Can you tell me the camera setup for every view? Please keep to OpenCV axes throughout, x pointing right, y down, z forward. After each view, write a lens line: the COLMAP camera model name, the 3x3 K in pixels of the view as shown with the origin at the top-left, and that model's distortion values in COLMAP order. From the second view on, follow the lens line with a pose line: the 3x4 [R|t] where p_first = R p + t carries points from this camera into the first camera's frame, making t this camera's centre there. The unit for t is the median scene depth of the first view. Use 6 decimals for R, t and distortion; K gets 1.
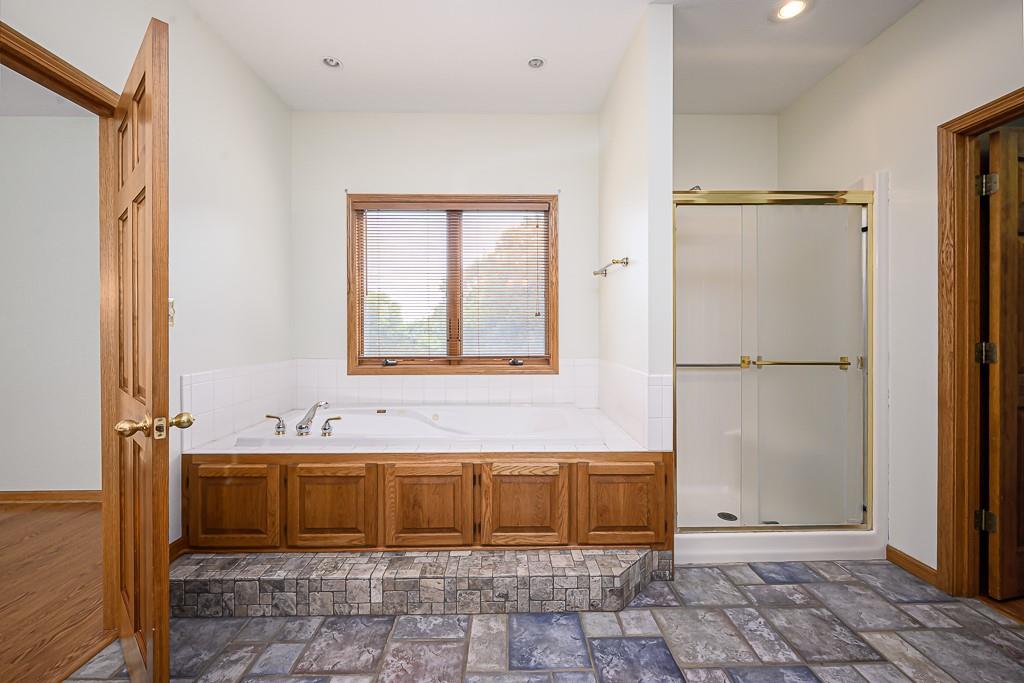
lens RADIAL K [[408.8, 0, 512.2], [0, 408.8, 334.0], [0, 0, 1]] dist [0.001545, 0.000096]
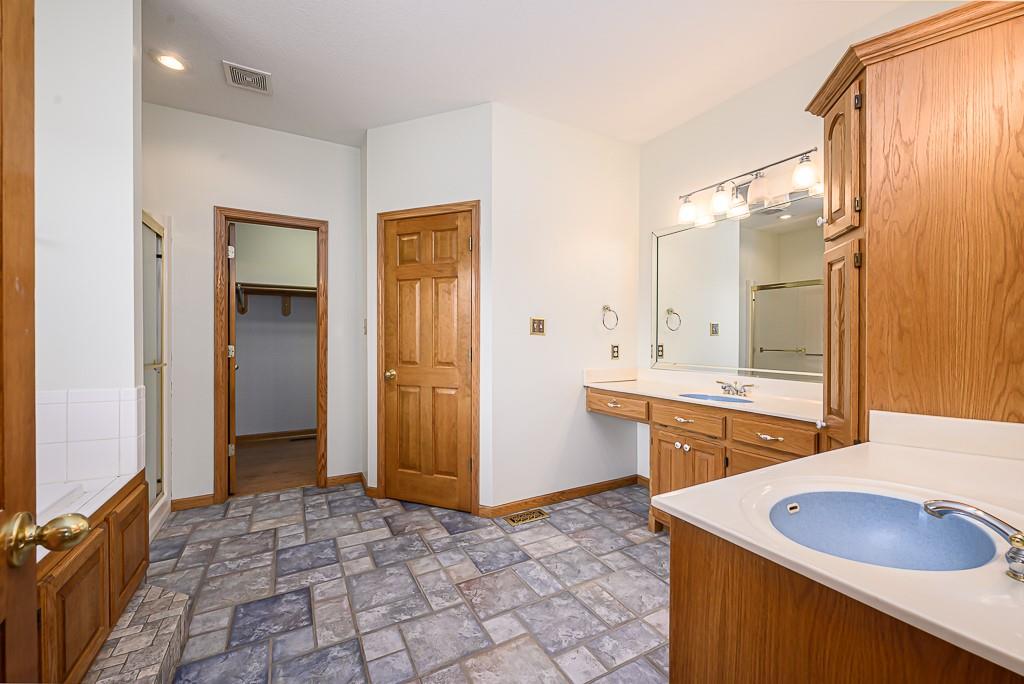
lens RADIAL K [[408.8, 0, 520.4], [0, 408.8, 342.6], [0, 0, 1]] dist [0.001545, 0.000096]
pose [[-0.484695, -0.005784, 0.874664, -0.962972], [0.001654, 0.999970, 0.007529, -0.000782], [-0.874682, 0.005096, -0.484671, 0.814464]]
